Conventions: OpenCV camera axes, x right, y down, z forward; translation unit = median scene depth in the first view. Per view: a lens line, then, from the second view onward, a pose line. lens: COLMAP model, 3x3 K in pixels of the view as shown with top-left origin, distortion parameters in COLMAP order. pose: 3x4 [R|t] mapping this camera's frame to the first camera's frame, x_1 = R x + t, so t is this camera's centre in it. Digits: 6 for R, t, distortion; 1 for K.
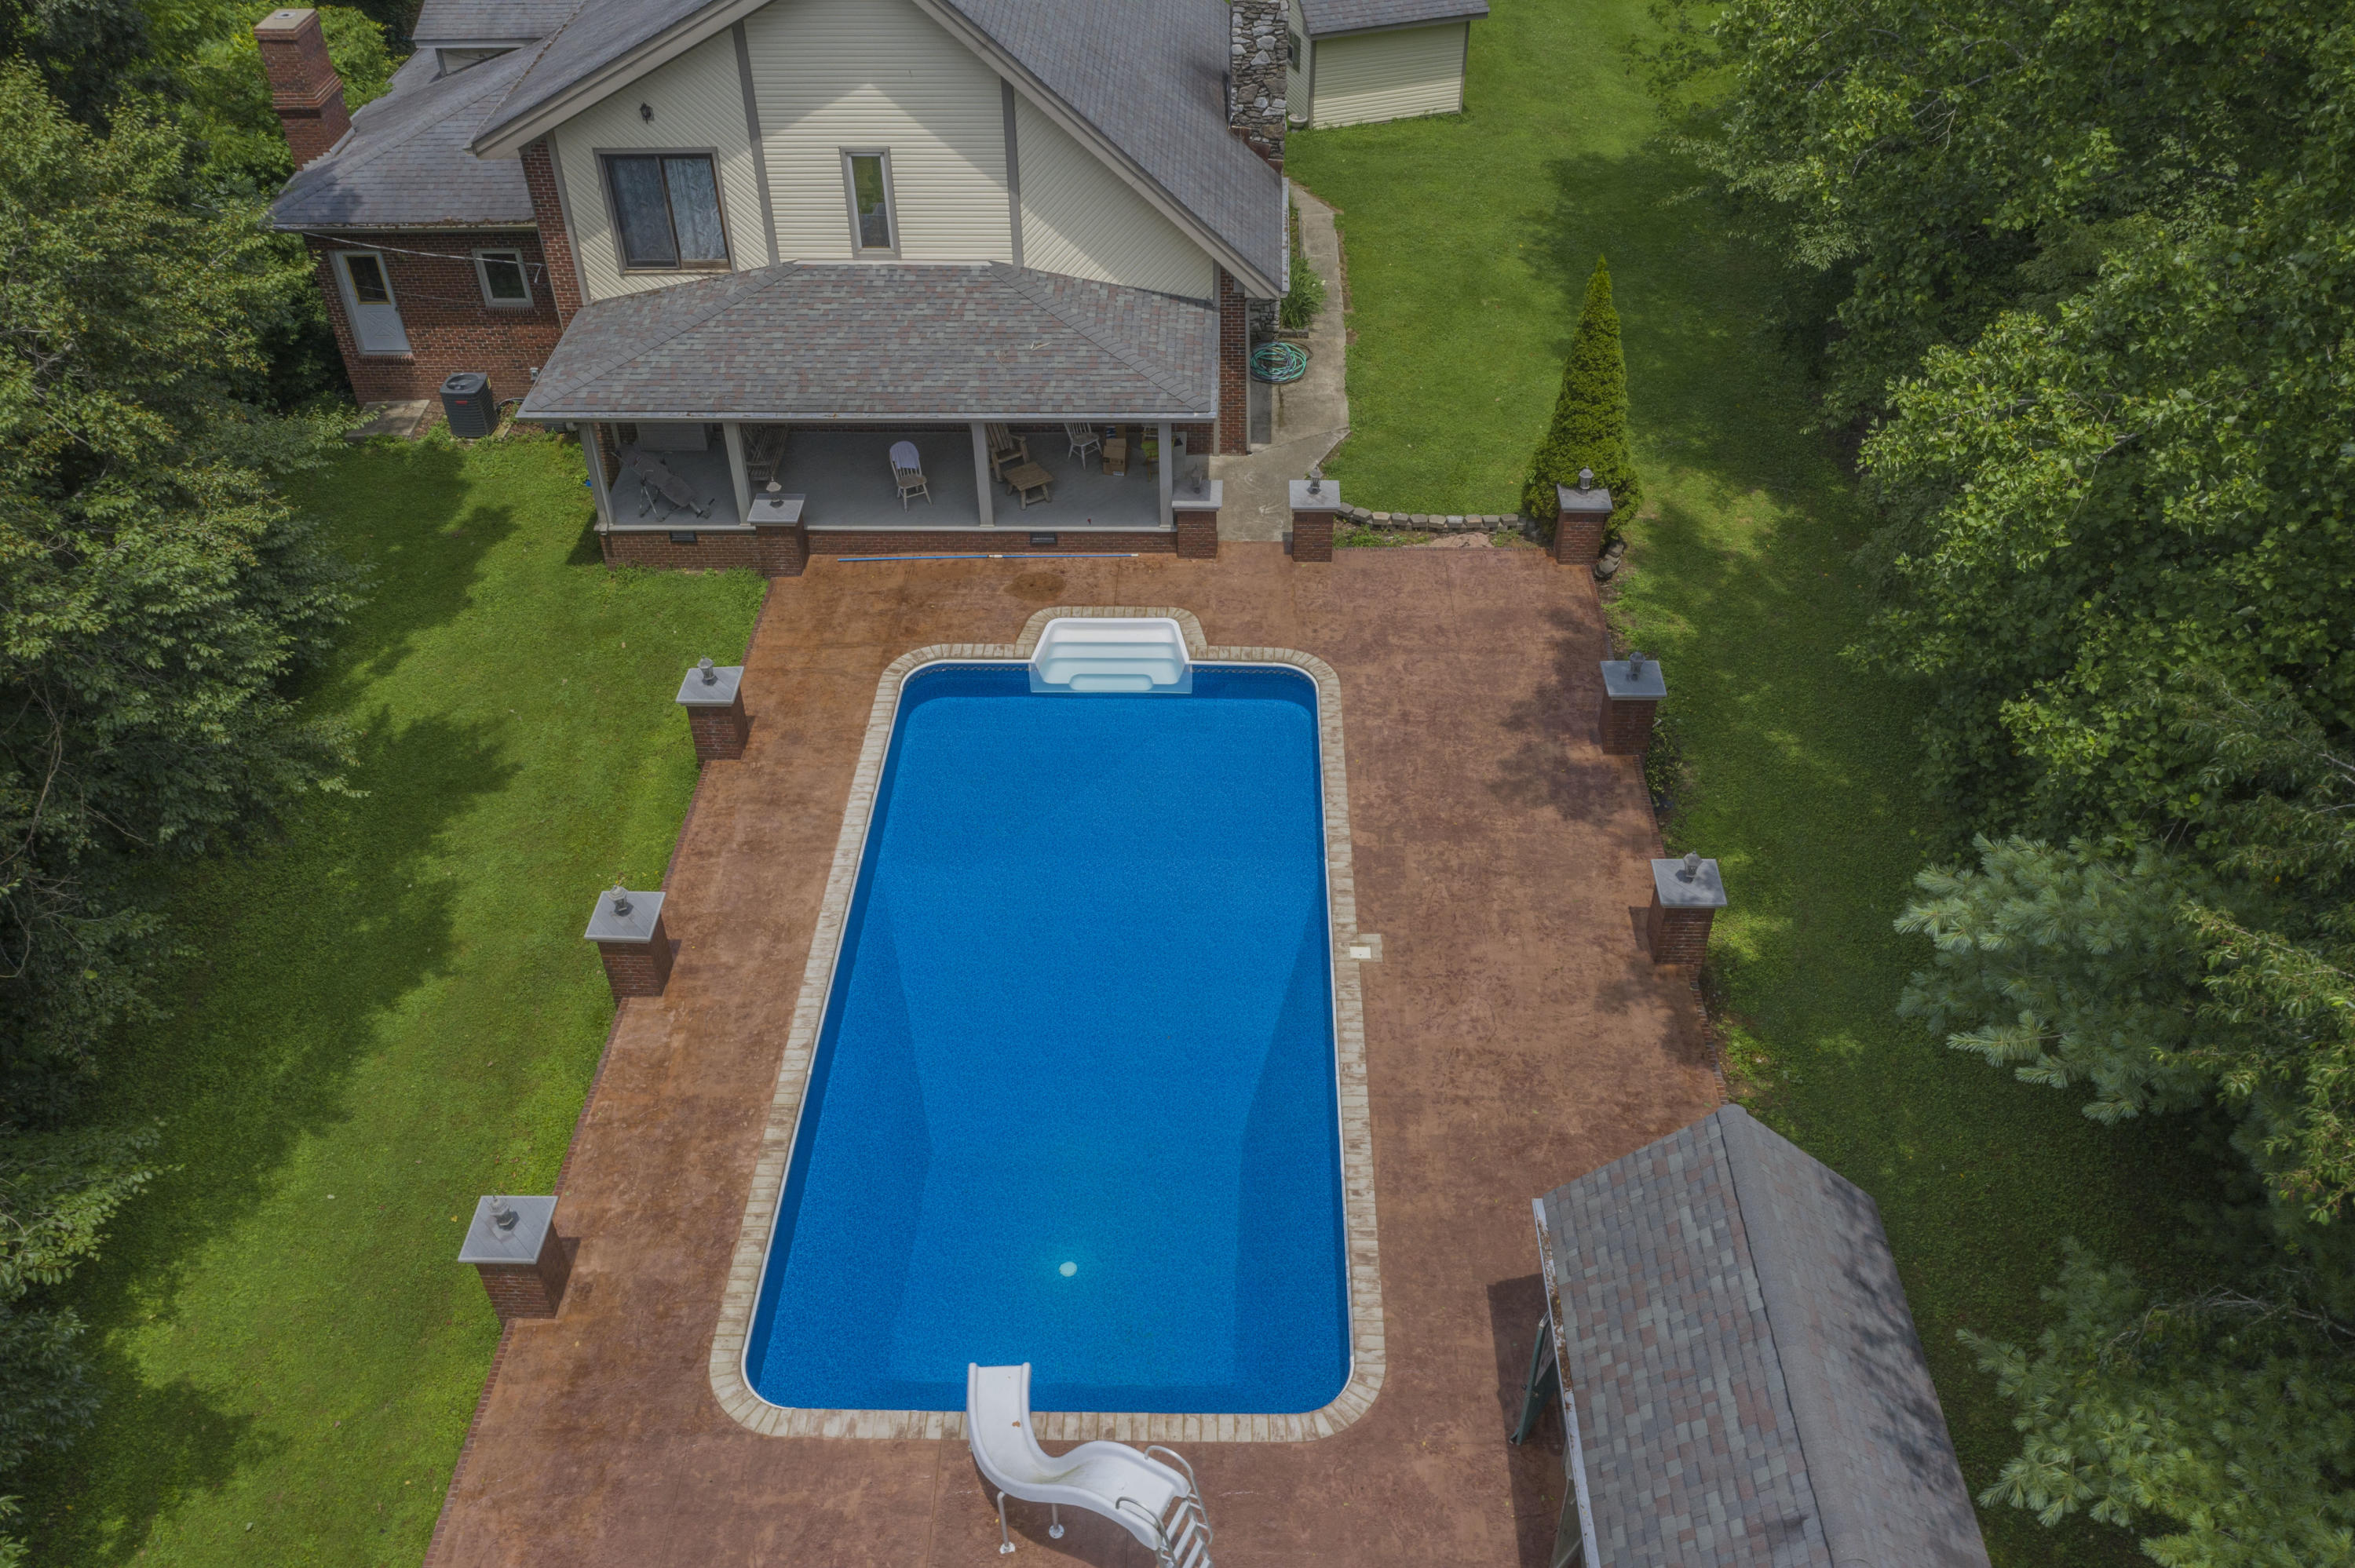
lens RADIAL K [[1829.8, 0, 1195.9], [0, 1829.8, 781.6], [0, 0, 1]] dist [-0.026728, 0.014089]
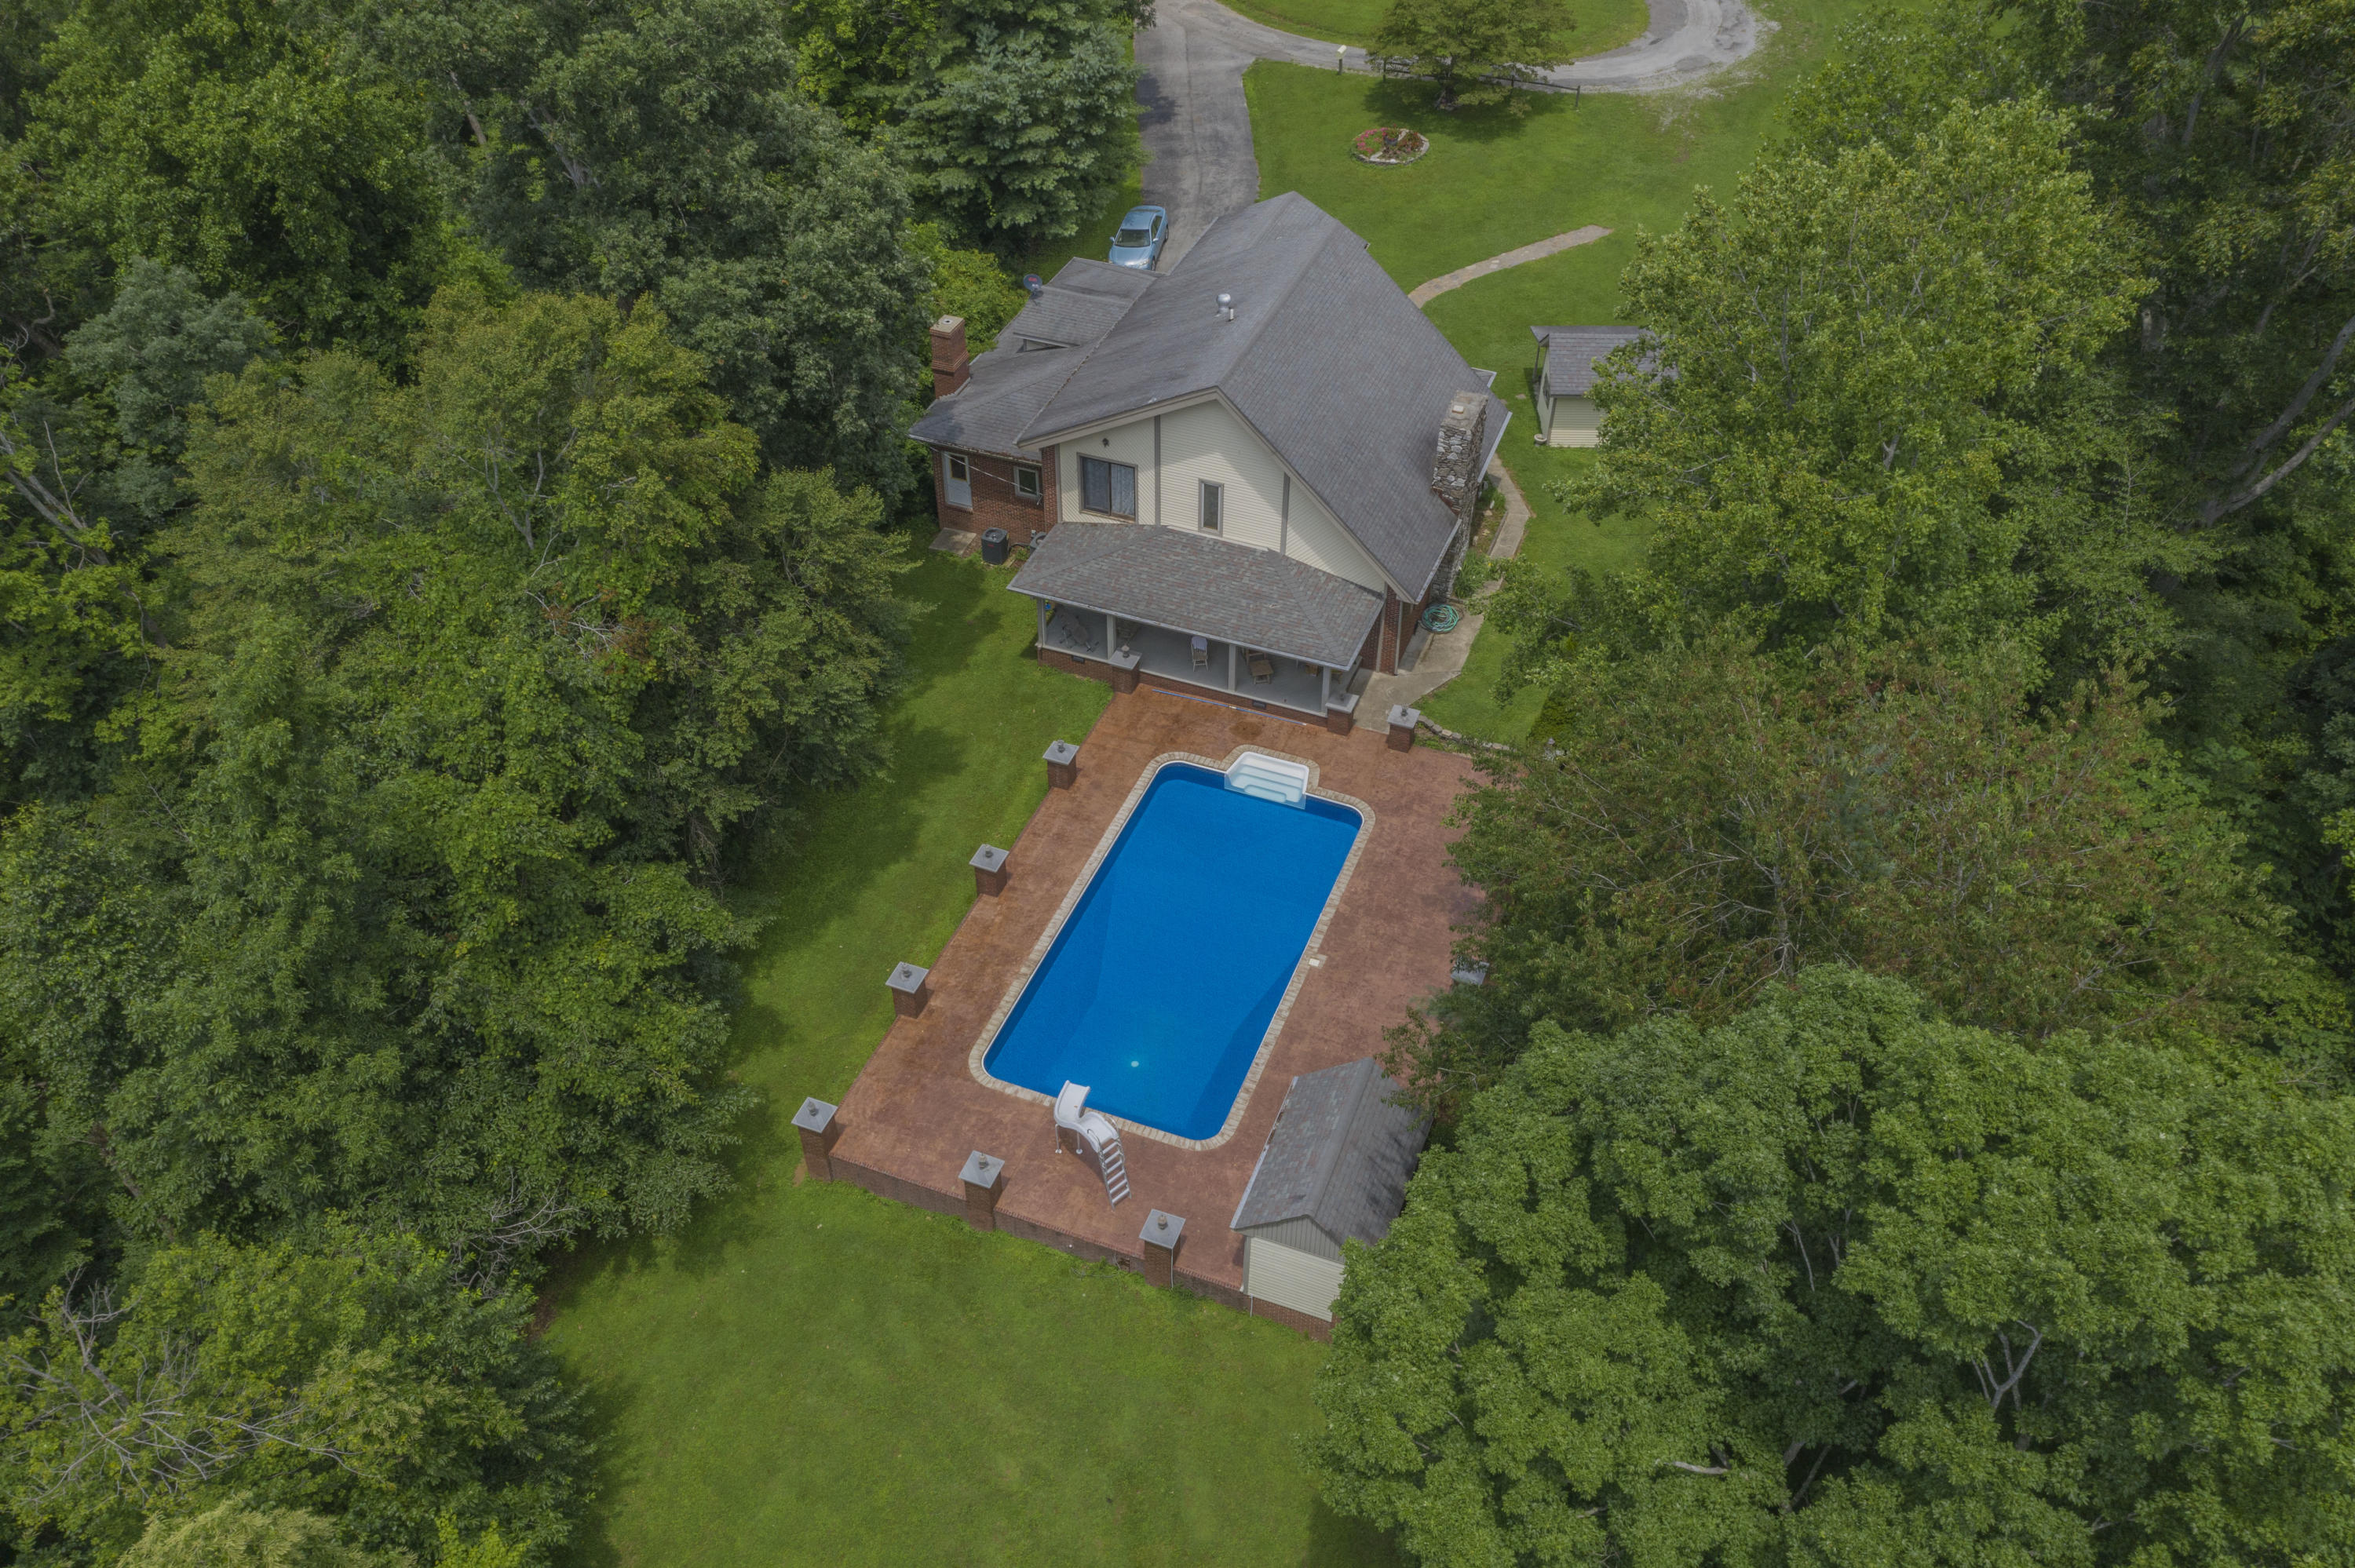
lens RADIAL K [[1829.8, 0, 1192.5], [0, 1829.8, 771.9], [0, 0, 1]] dist [-0.026728, 0.014089]
pose [[0.939232, 0.238753, -0.246659, 0.338569], [-0.232384, 0.971064, 0.055062, -0.159520], [0.252668, 0.005604, 0.967537, -0.831340]]
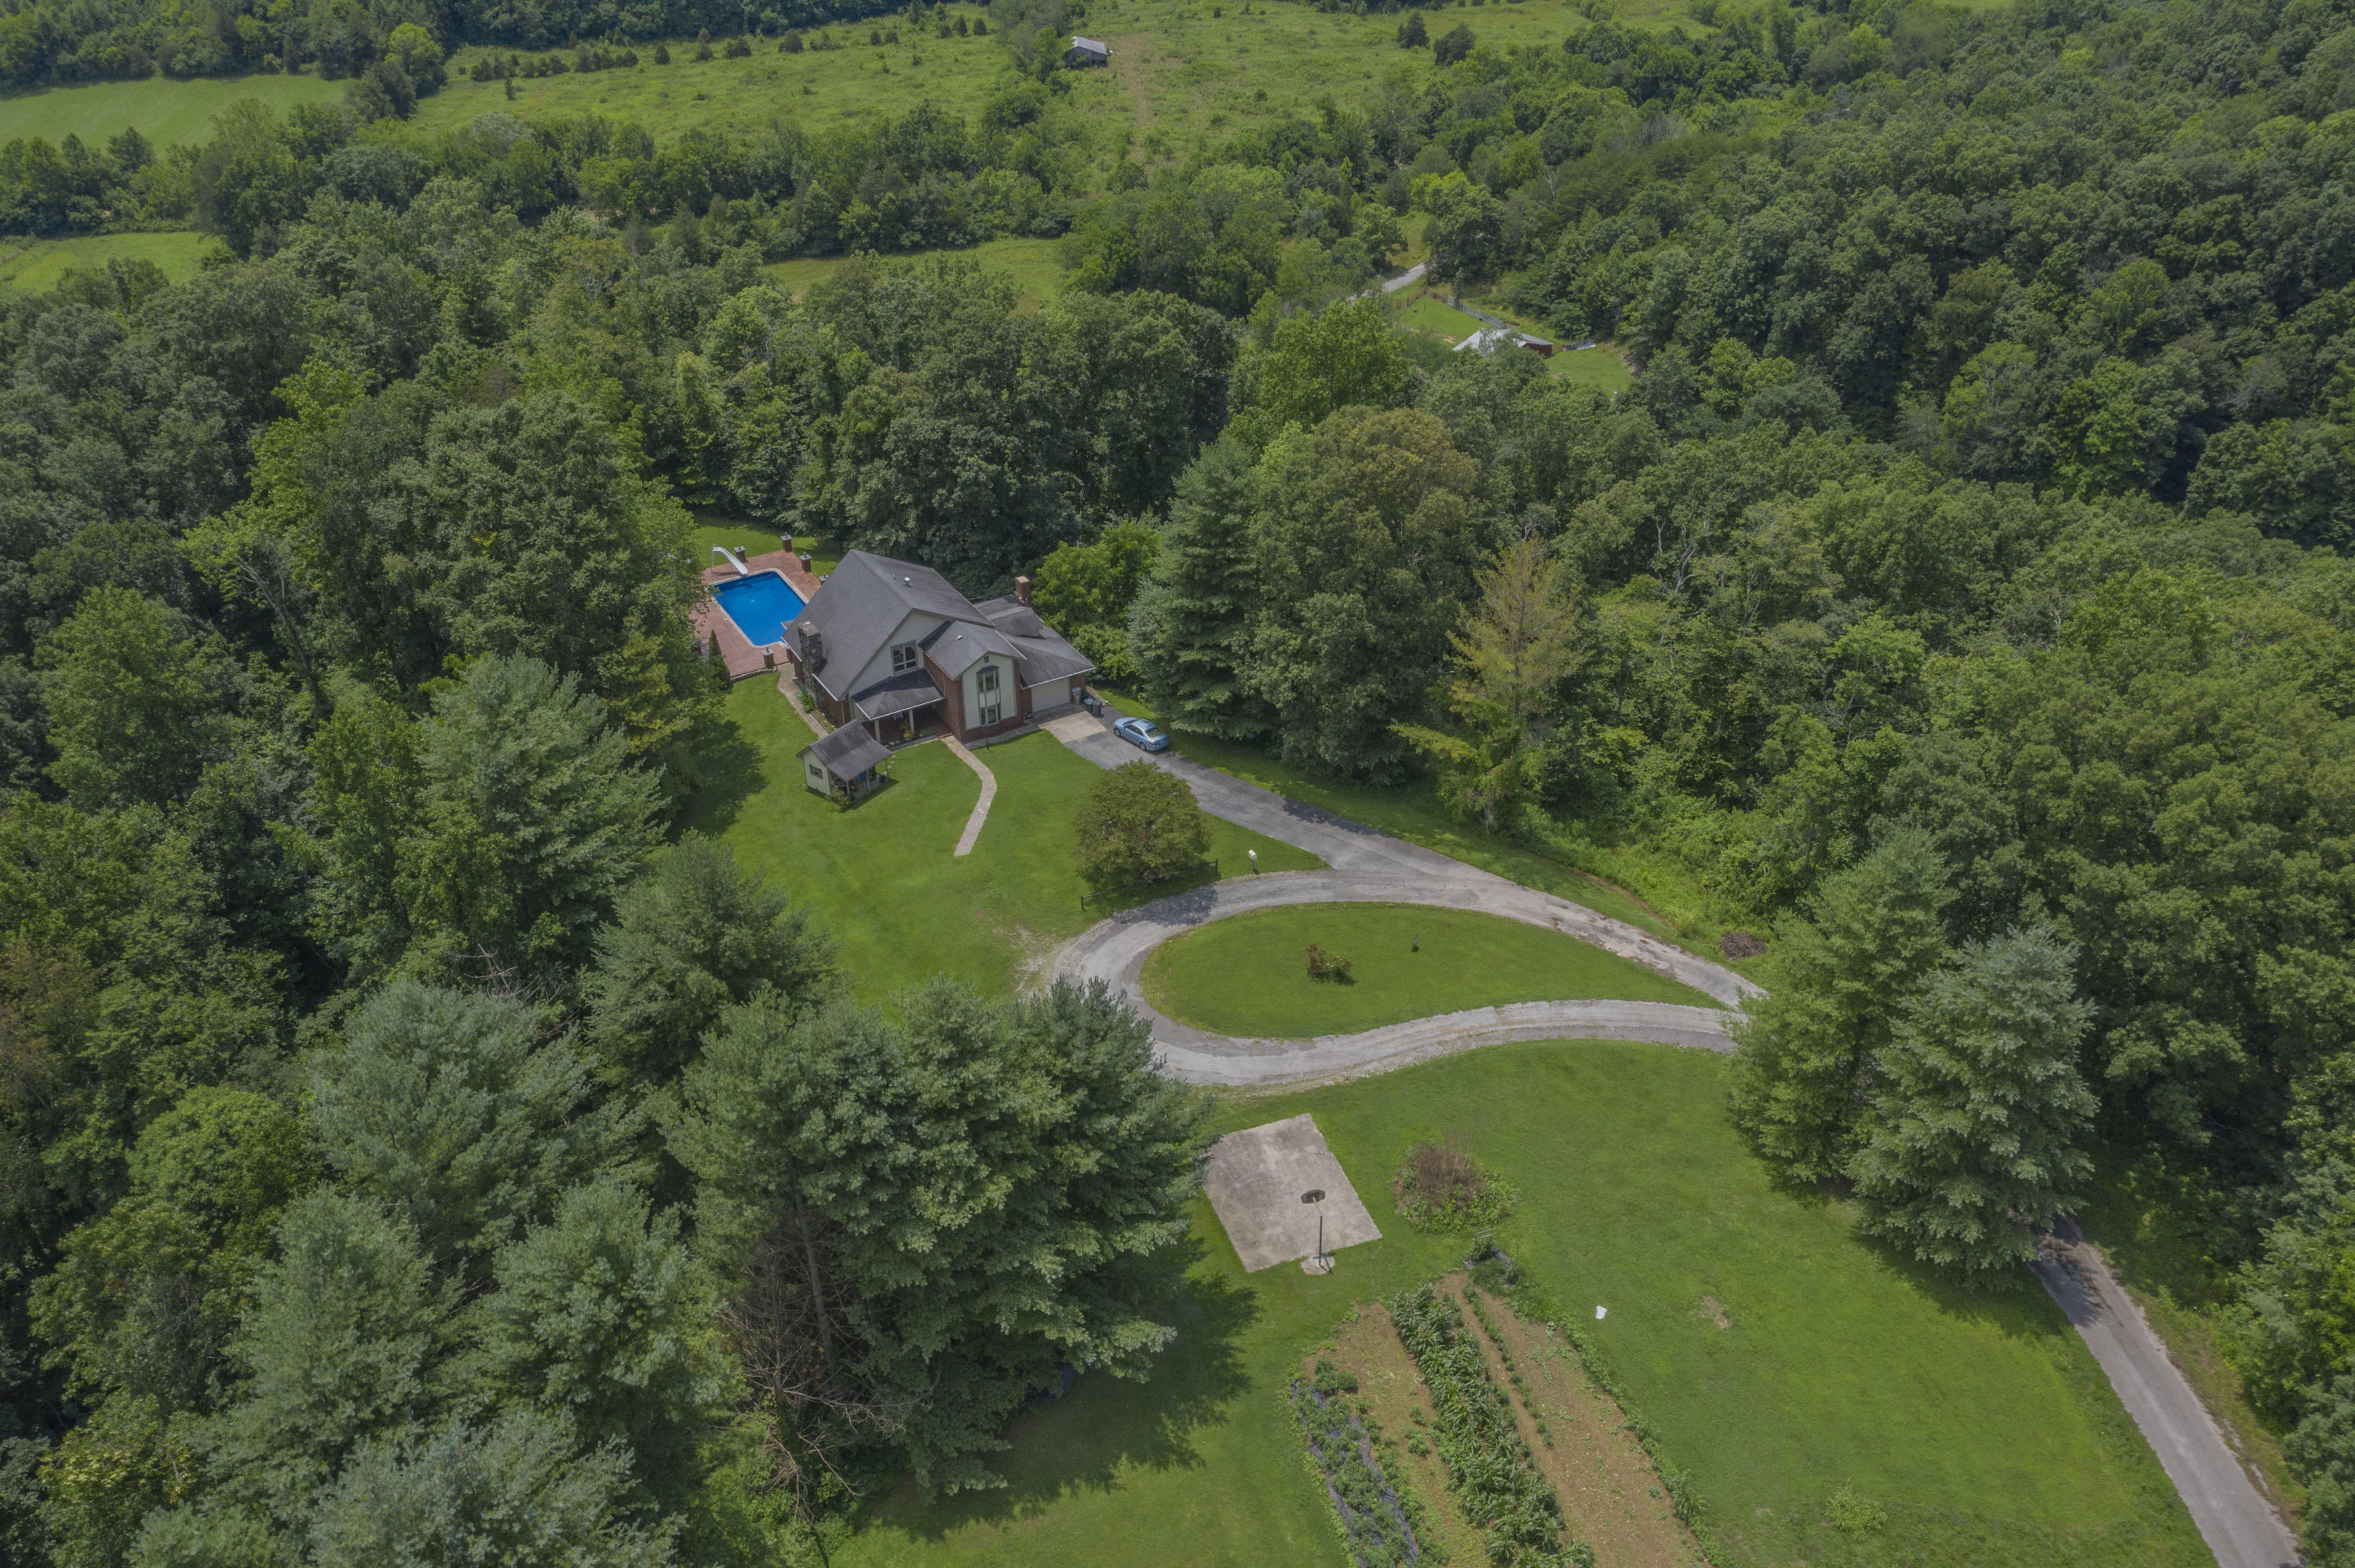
lens RADIAL K [[1829.8, 0, 1168.8], [0, 1829.8, 771.1], [0, 0, 1]] dist [-0.026728, 0.014089]
pose [[-0.849194, 0.289515, -0.441645, 1.430437], [-0.339102, 0.342157, 0.876321, -4.779864], [0.404820, 0.893929, -0.192383, 2.718326]]
